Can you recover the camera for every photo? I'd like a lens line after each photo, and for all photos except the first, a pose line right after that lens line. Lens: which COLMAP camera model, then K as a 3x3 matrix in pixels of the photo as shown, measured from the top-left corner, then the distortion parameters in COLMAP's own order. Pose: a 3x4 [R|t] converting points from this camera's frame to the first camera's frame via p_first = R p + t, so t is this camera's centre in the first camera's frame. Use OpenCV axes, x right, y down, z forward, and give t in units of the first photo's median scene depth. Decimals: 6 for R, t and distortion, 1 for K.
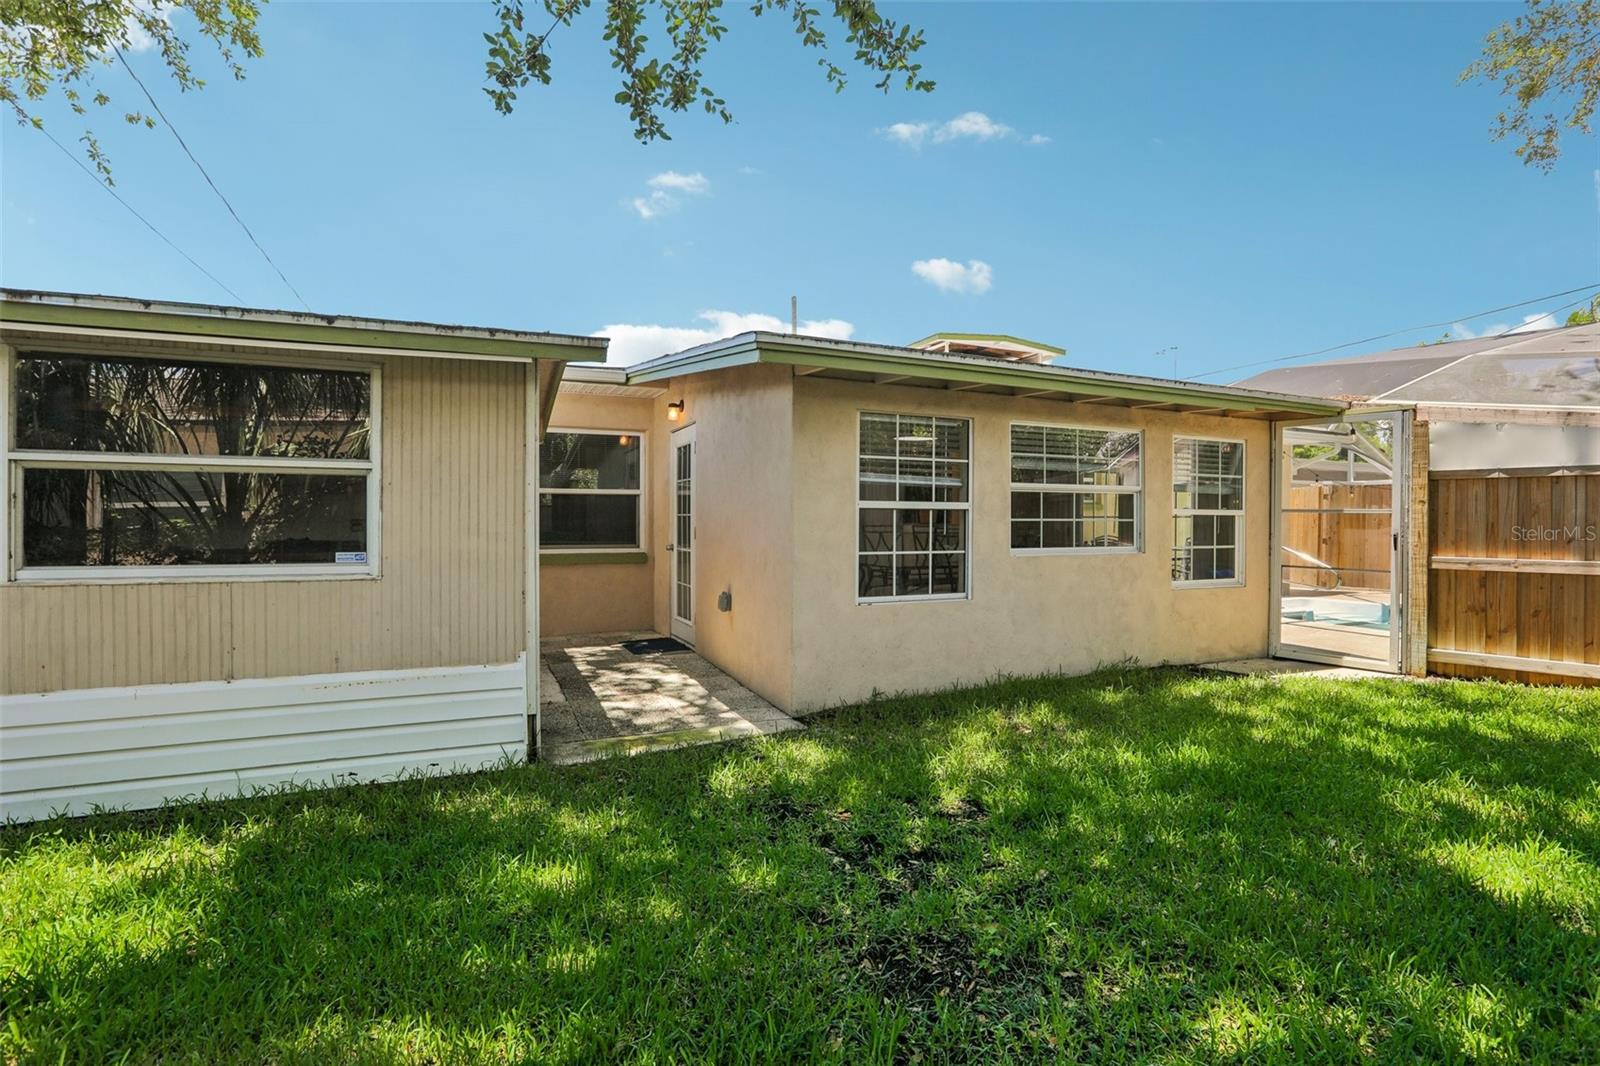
lens RADIAL K [[752.3, 0, 812.1], [0, 752.3, 516.7], [0, 0, 1]] dist [-0.059419, 0.024591]
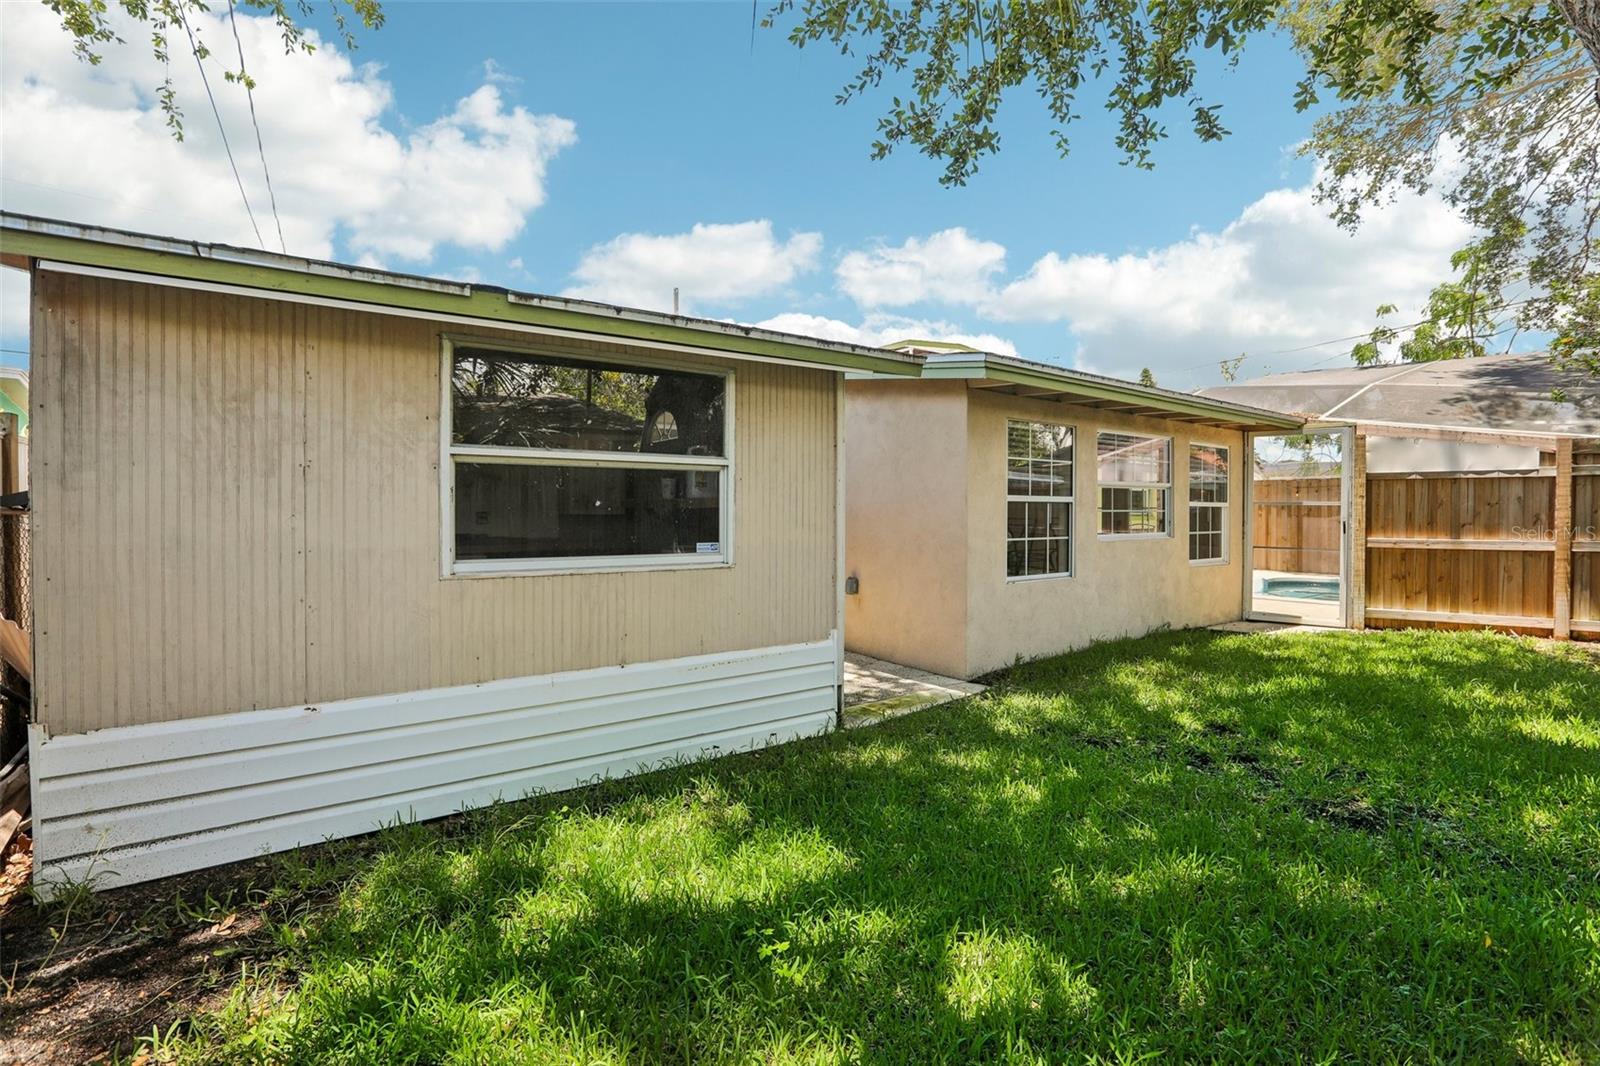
lens RADIAL K [[752.3, 0, 812.1], [0, 752.3, 516.7], [0, 0, 1]] dist [-0.059419, 0.024591]
pose [[0.973917, -0.004904, 0.226850, -0.490748], [0.002433, 0.999935, 0.011170, -0.001419], [-0.226890, -0.010326, 0.973866, -0.070441]]
